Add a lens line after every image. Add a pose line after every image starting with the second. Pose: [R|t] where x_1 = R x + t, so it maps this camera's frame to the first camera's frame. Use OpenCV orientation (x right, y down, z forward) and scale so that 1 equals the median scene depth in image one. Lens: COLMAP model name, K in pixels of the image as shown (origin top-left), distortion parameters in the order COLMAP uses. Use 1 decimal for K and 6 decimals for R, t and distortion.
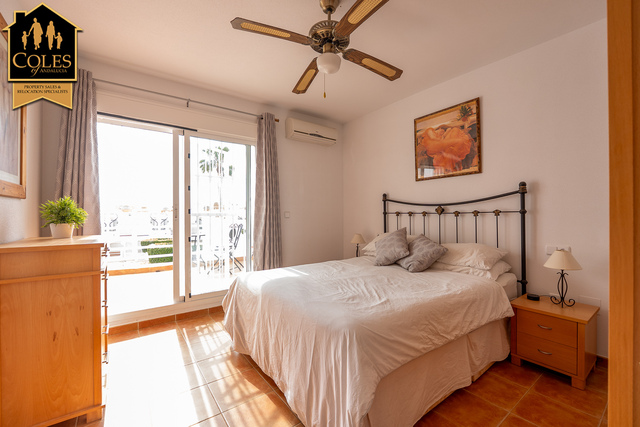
lens RADIAL K [[267.7, 0, 321.5], [0, 267.7, 213.5], [0, 0, 1]] dist [-0.008771, 0.000483]
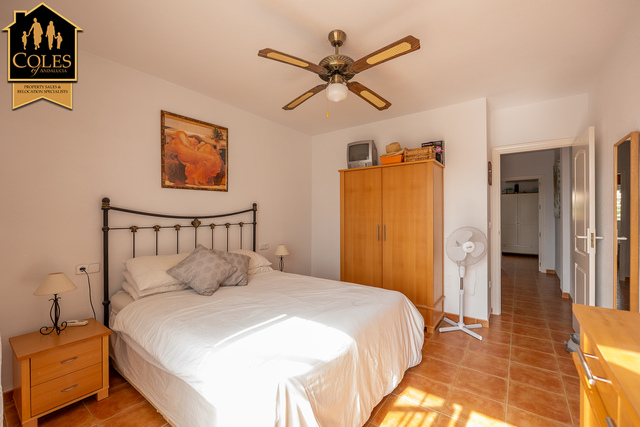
lens RADIAL K [[267.7, 0, 320.7], [0, 267.7, 214.4], [0, 0, 1]] dist [-0.008771, 0.000483]
pose [[-0.284796, 0.004352, 0.958578, -0.625133], [0.000268, 0.999990, -0.004460, -0.040547], [-0.958588, -0.001013, -0.284794, 0.867753]]
